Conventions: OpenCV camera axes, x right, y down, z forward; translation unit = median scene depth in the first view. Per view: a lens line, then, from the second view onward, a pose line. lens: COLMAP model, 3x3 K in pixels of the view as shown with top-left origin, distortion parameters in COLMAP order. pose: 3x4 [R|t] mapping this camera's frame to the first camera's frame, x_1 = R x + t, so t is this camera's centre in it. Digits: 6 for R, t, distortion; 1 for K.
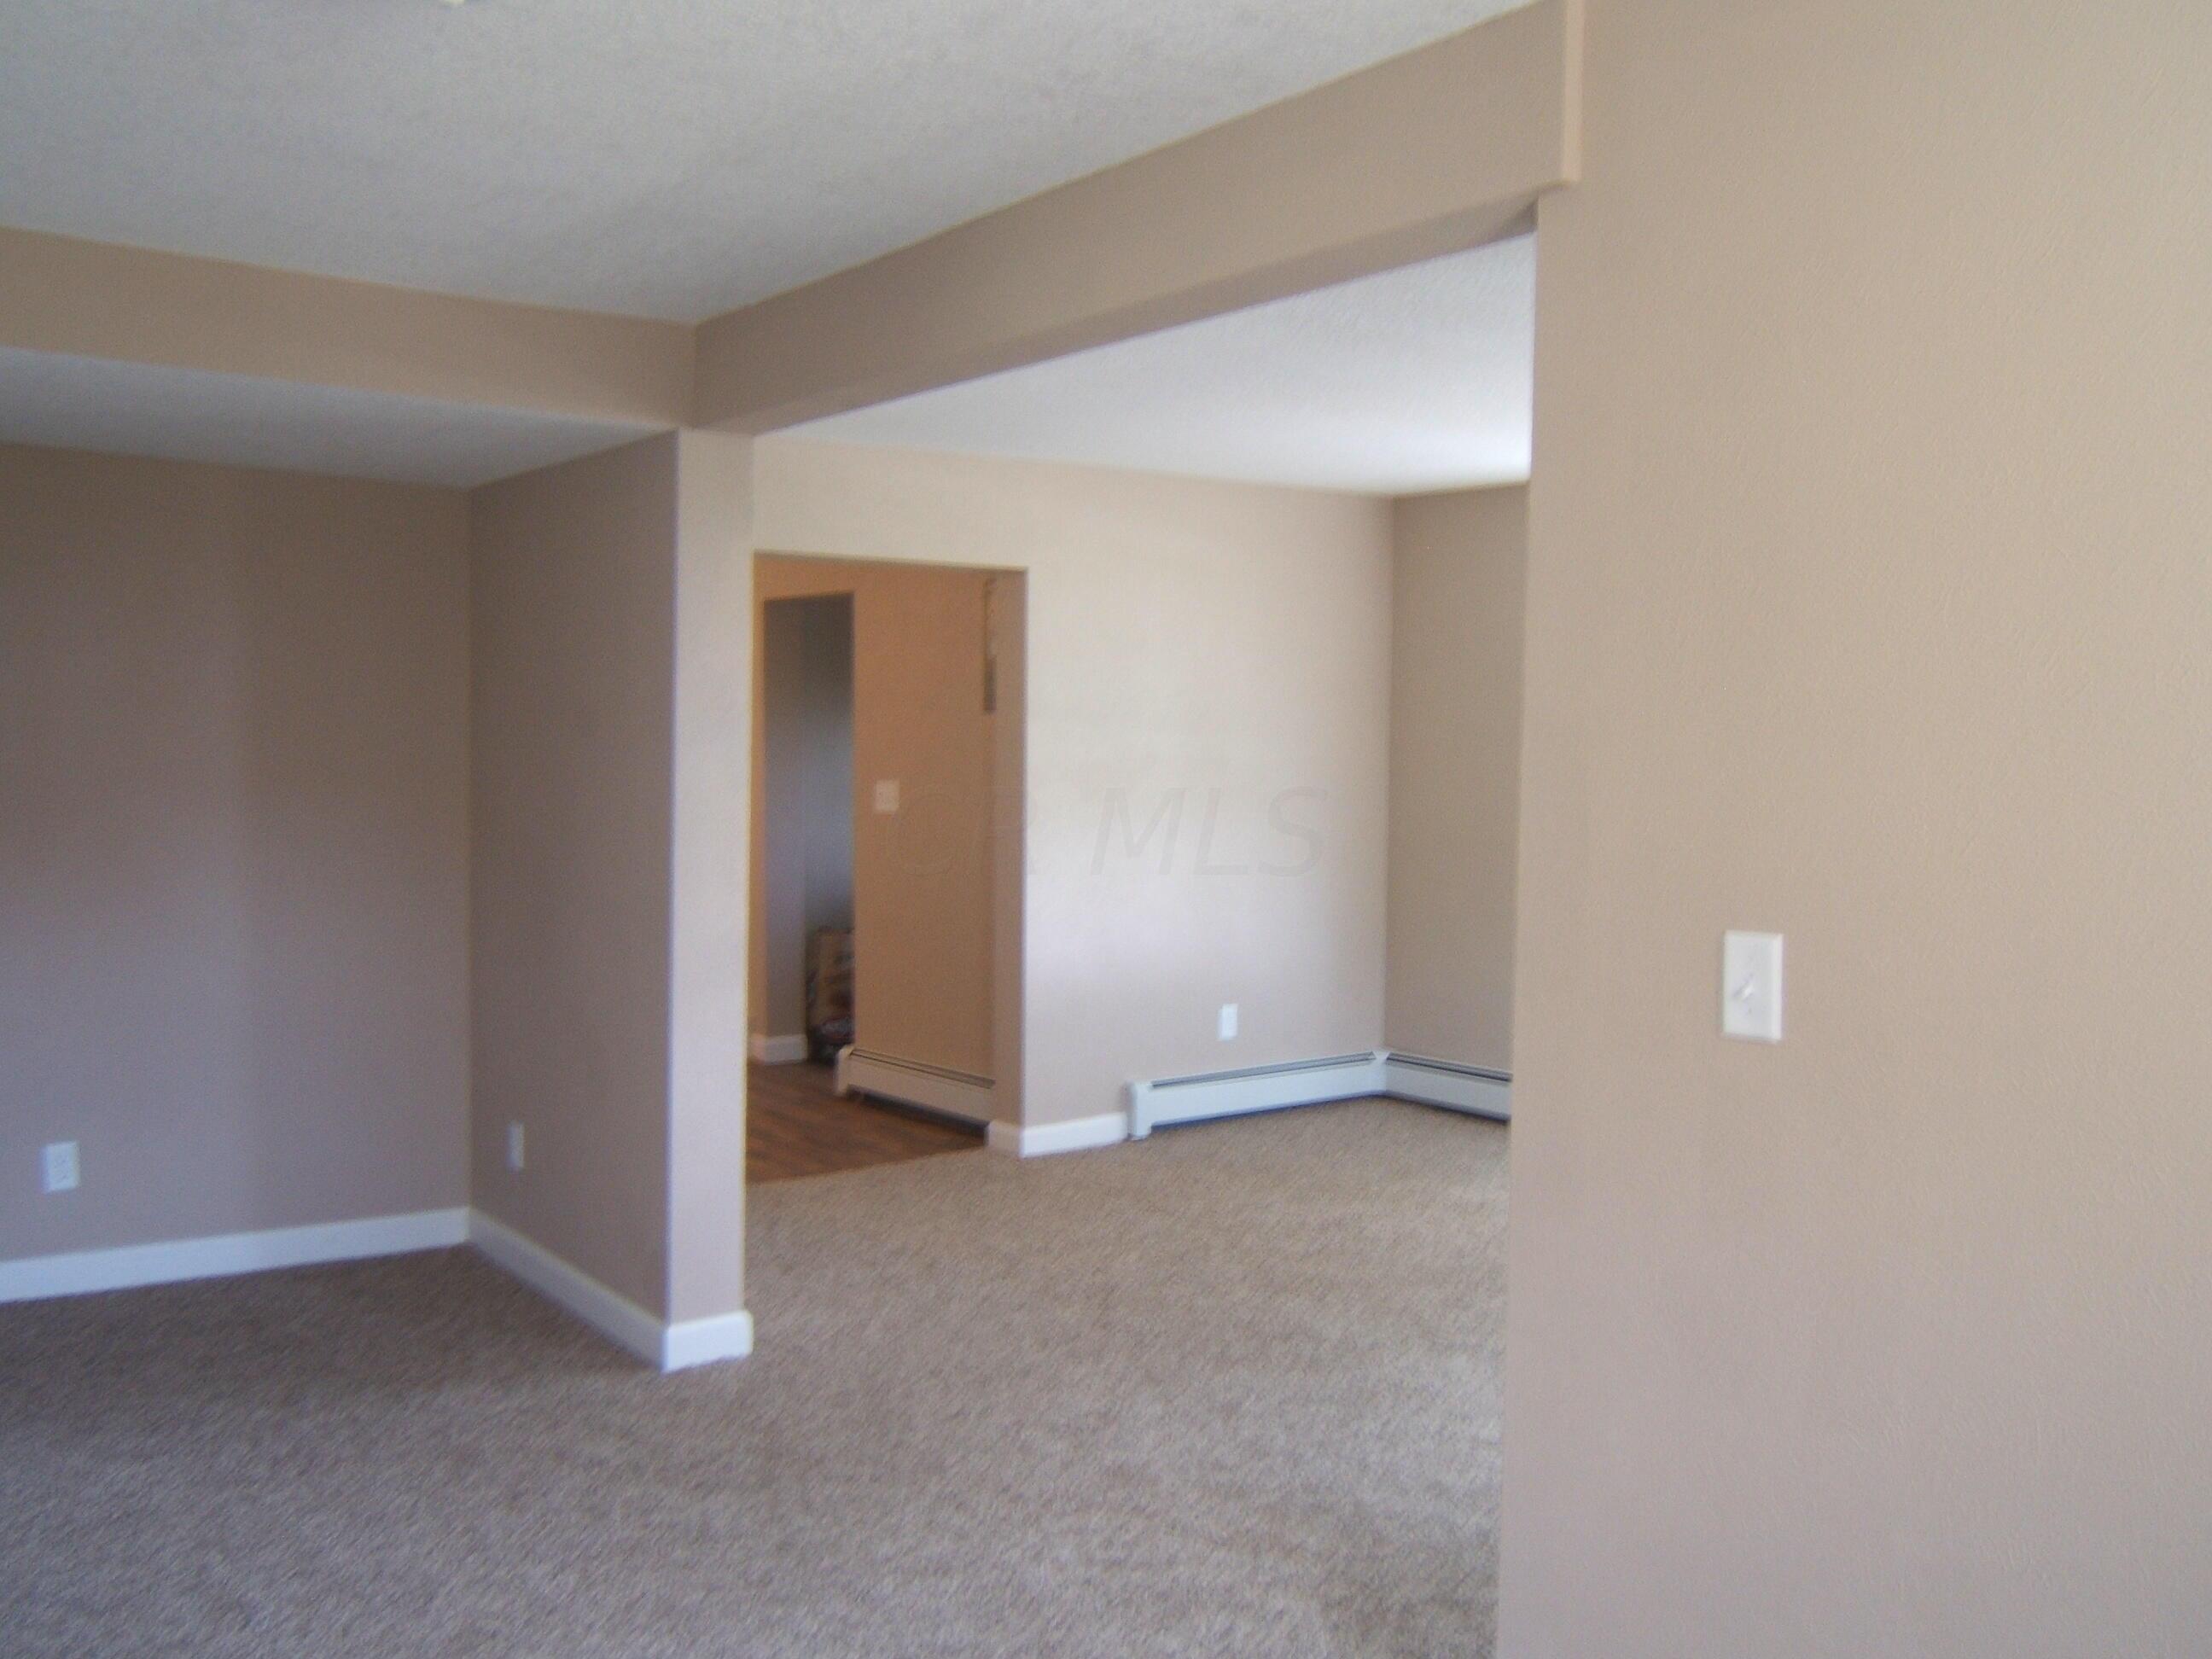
lens RADIAL K [[1977.9, 0, 1106.0], [0, 1977.9, 829.5], [0, 0, 1]] dist [-0.014208, -0.011757]
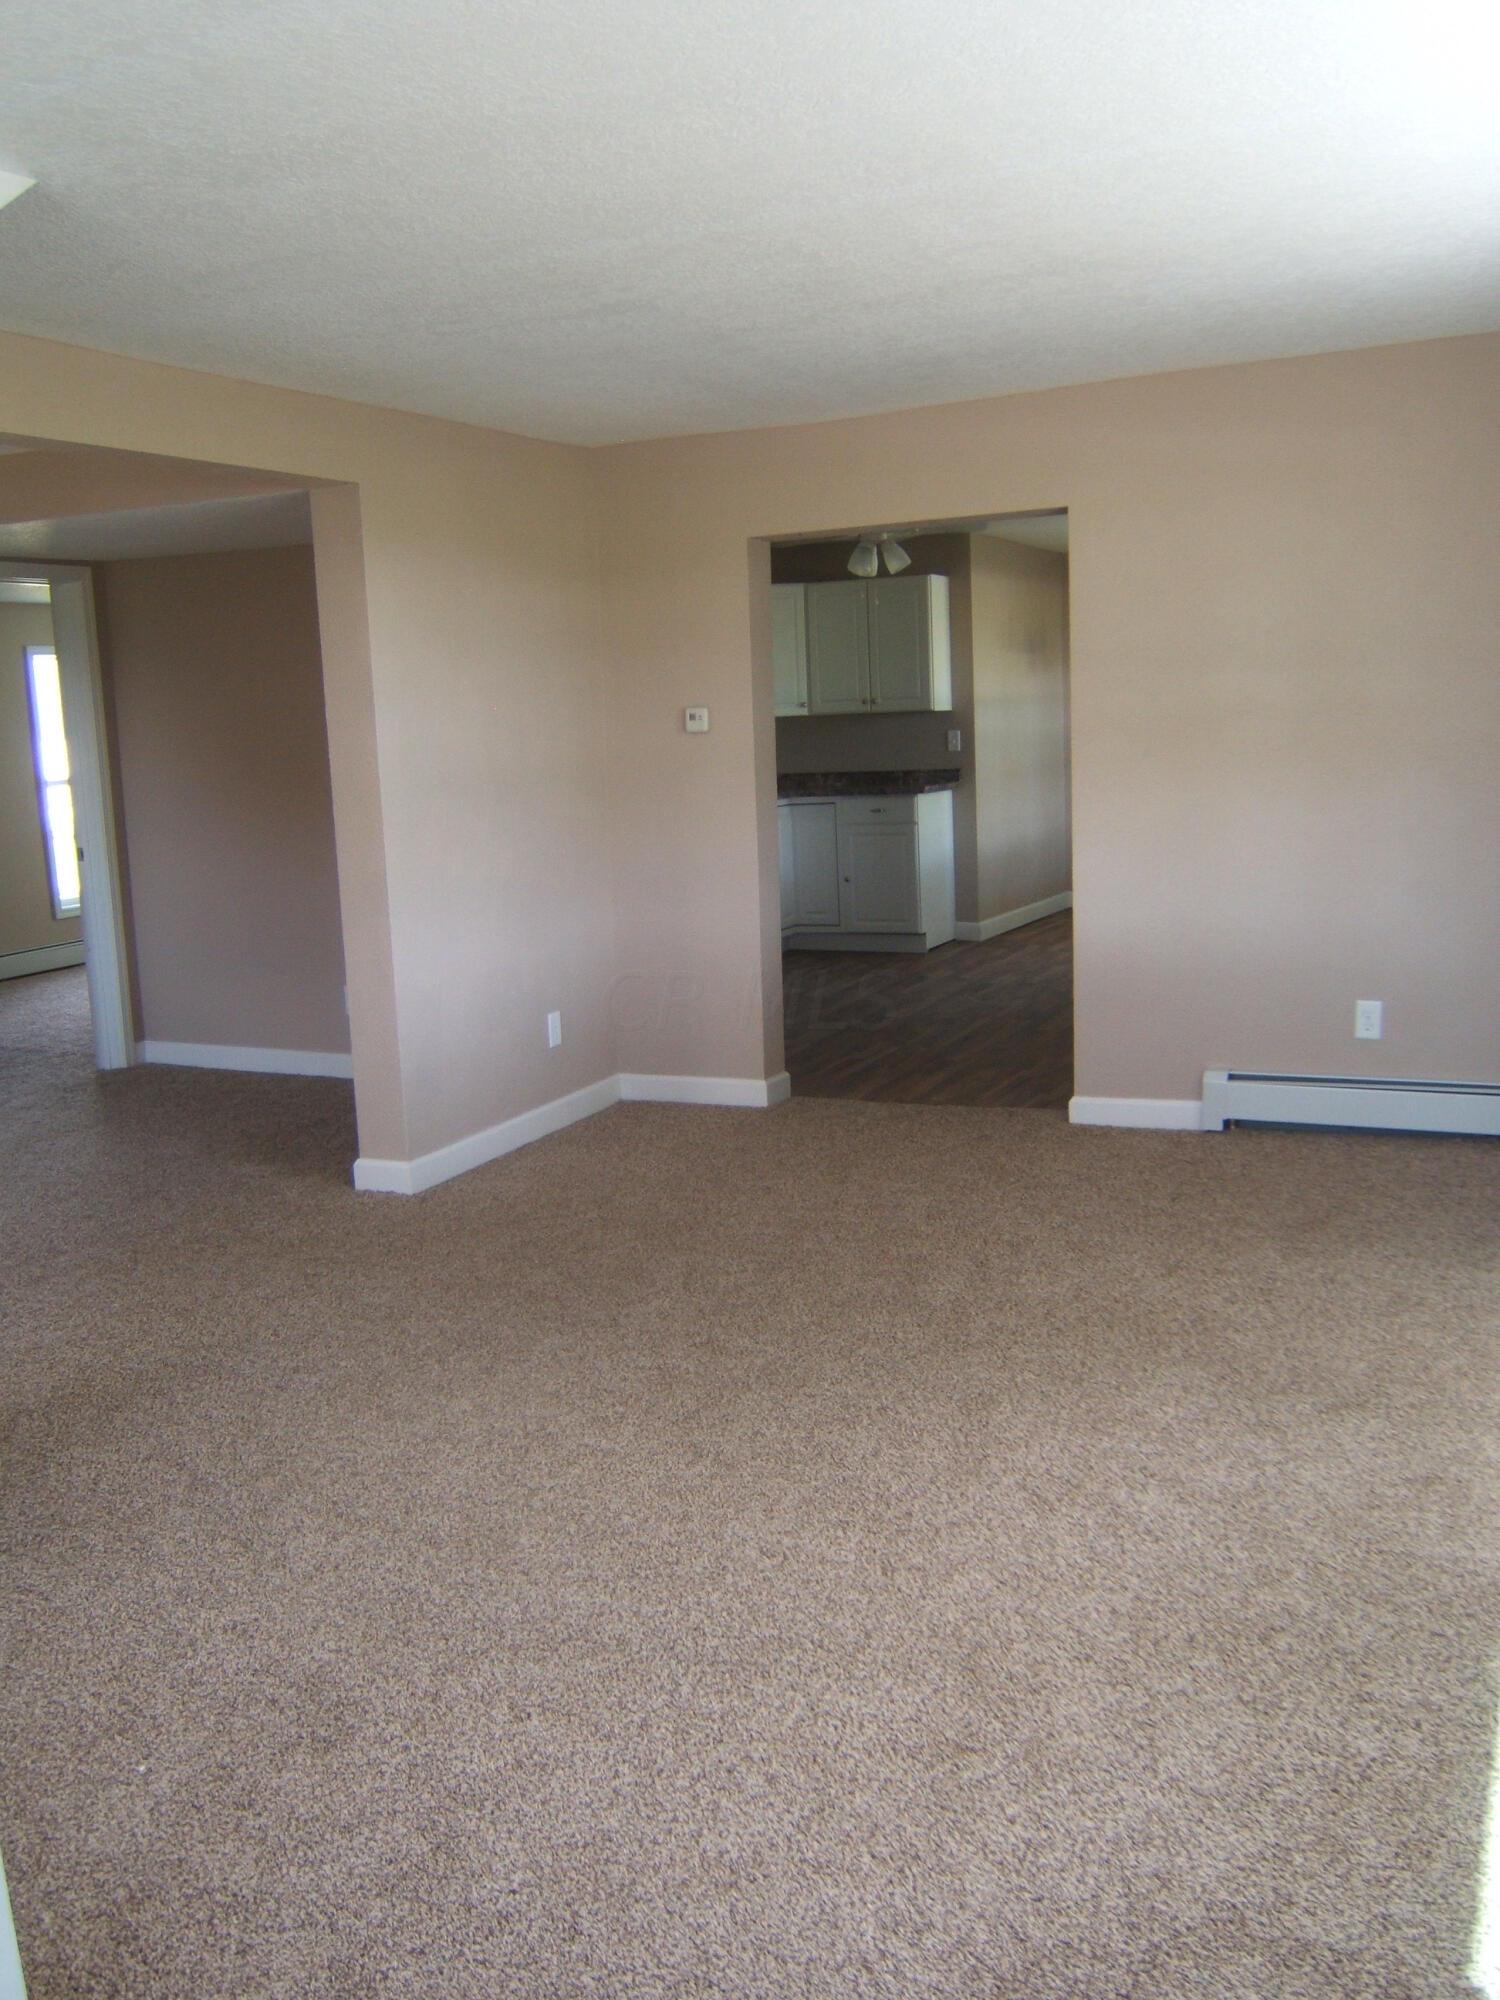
lens RADIAL K [[1788.3, 0, 750.0], [0, 1788.3, 1000.0], [0, 0, 1]] dist [-0.014208, -0.011757]
pose [[0.456086, 0.112406, -0.882808, 1.032664], [0.005904, 0.991587, 0.129306, -0.017697], [0.889916, -0.064187, 0.451585, 0.716914]]
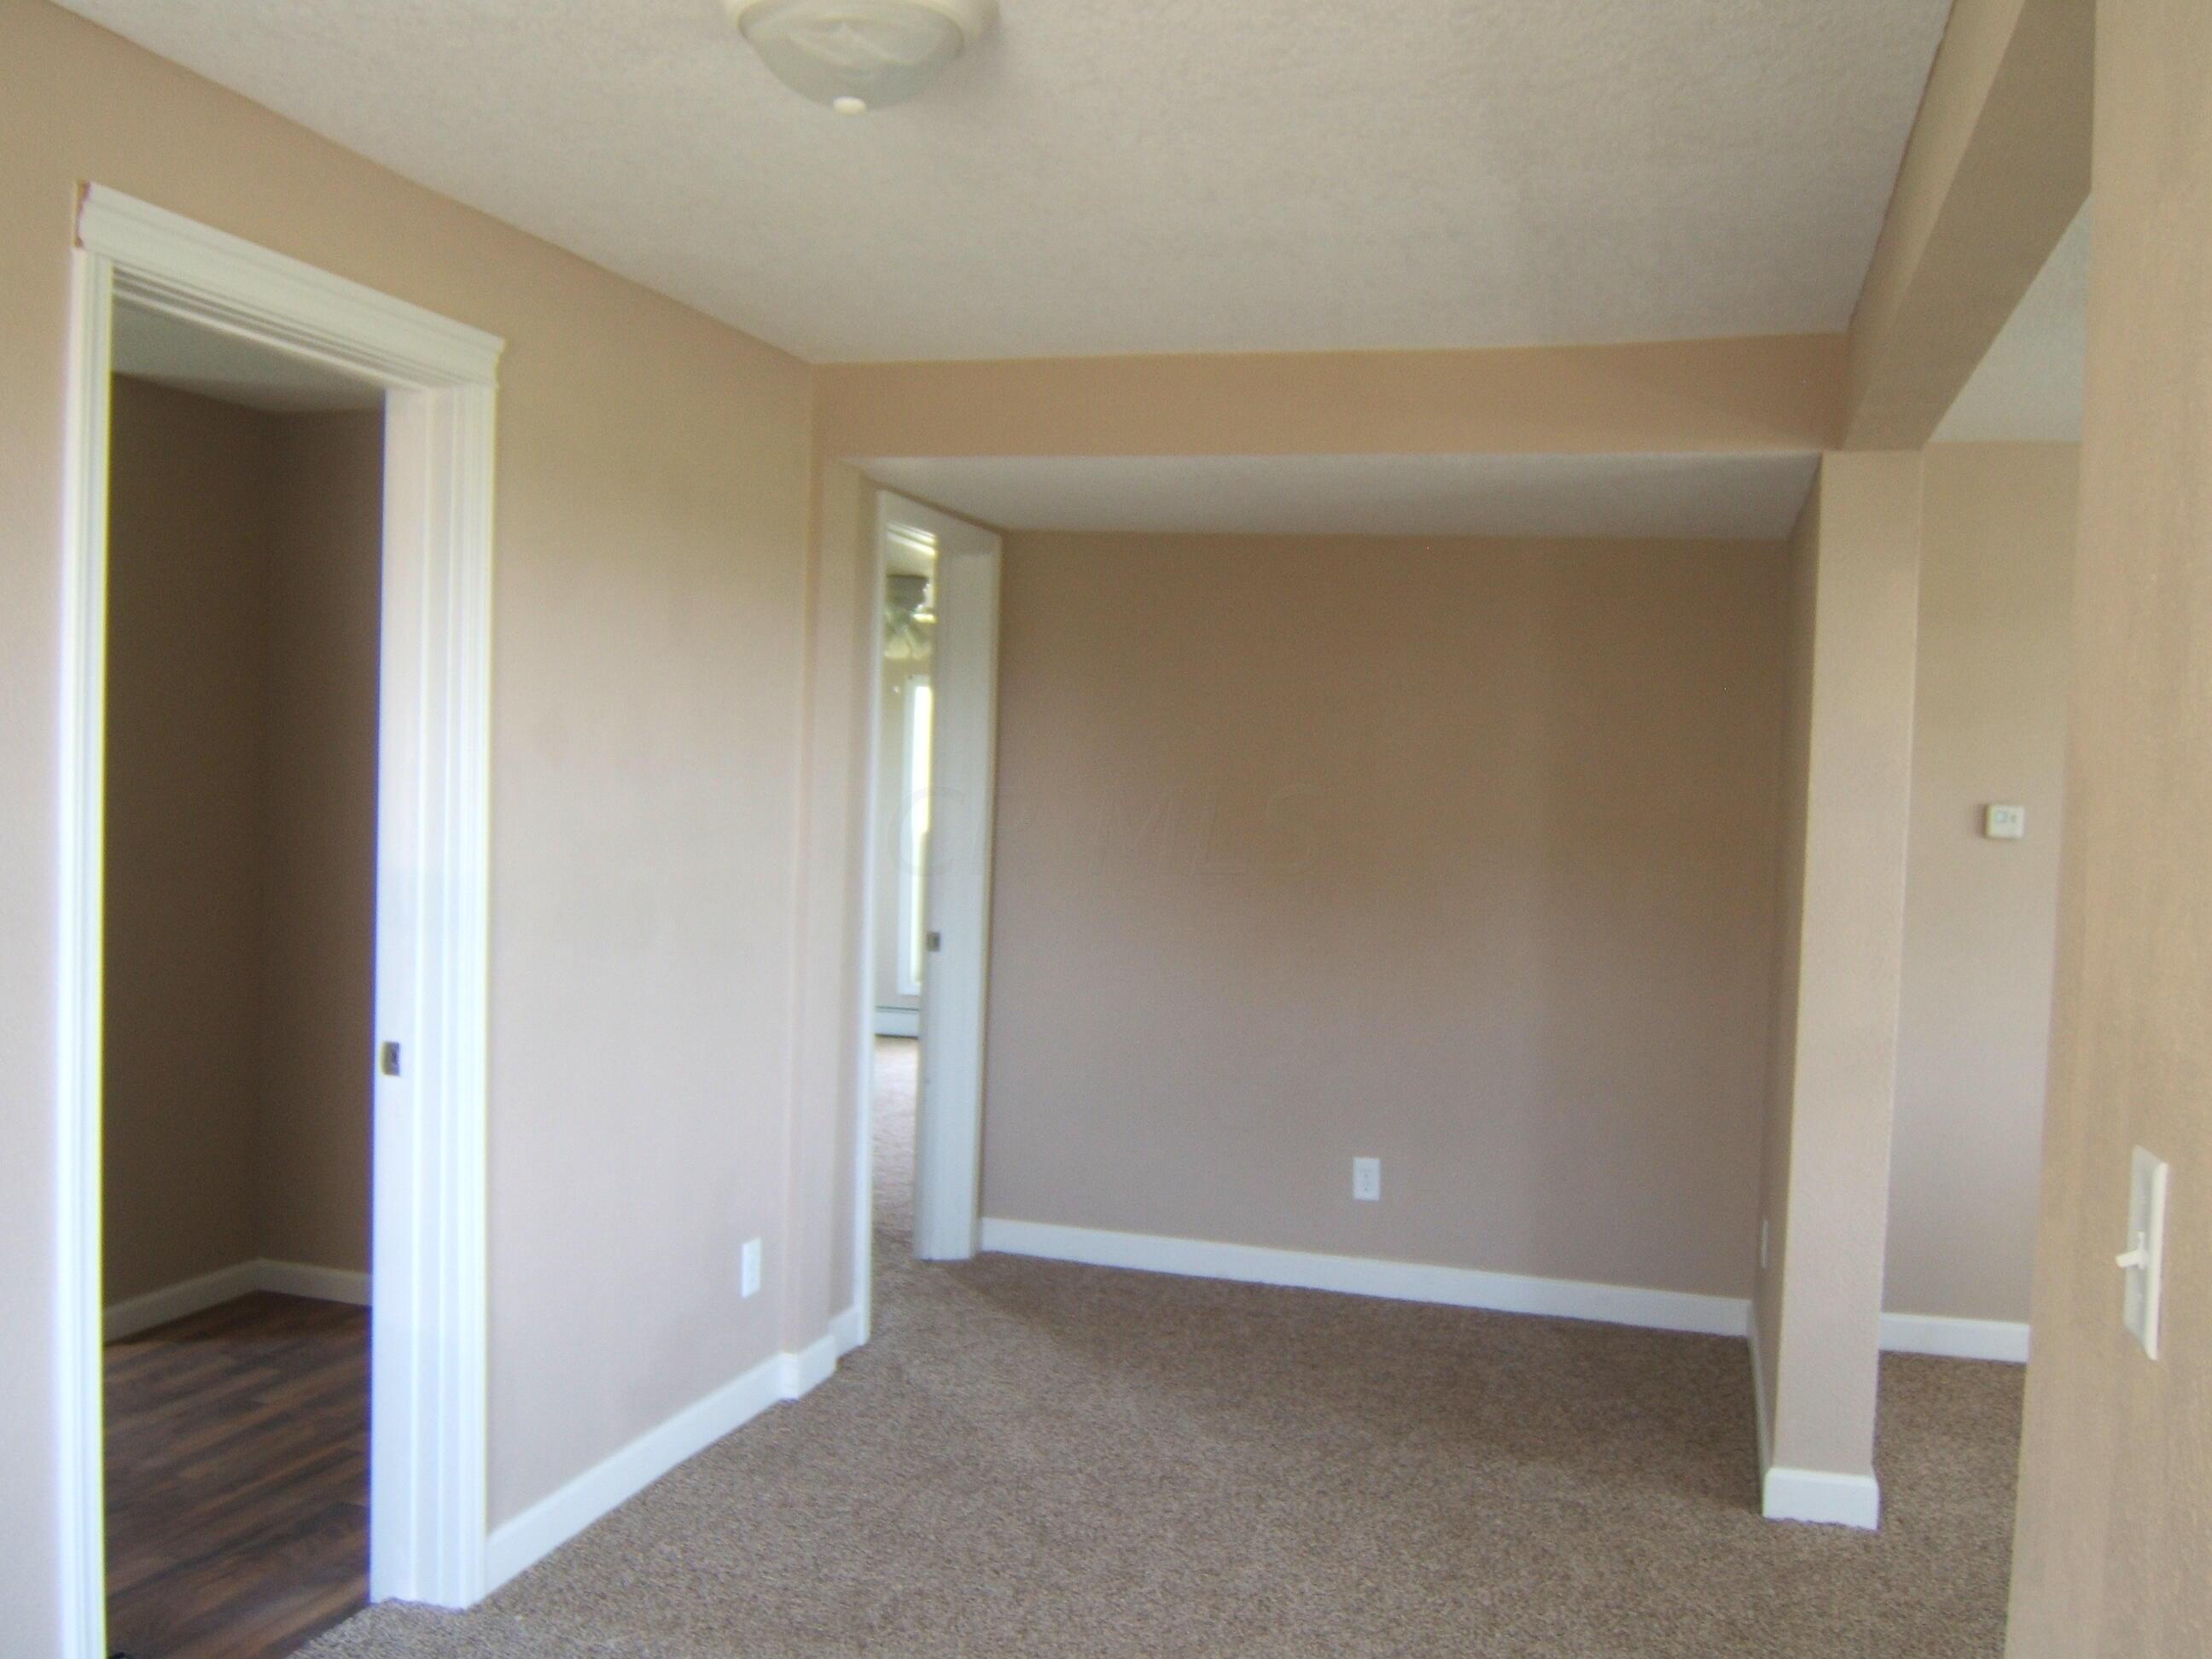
lens RADIAL K [[1977.9, 0, 1106.0], [0, 1977.9, 829.5], [0, 0, 1]] dist [-0.014208, -0.011757]
pose [[0.602654, 0.028879, -0.797480, 0.285176], [-0.061435, 0.998058, -0.010283, -0.005894], [0.795634, 0.055190, 0.603258, 0.207746]]
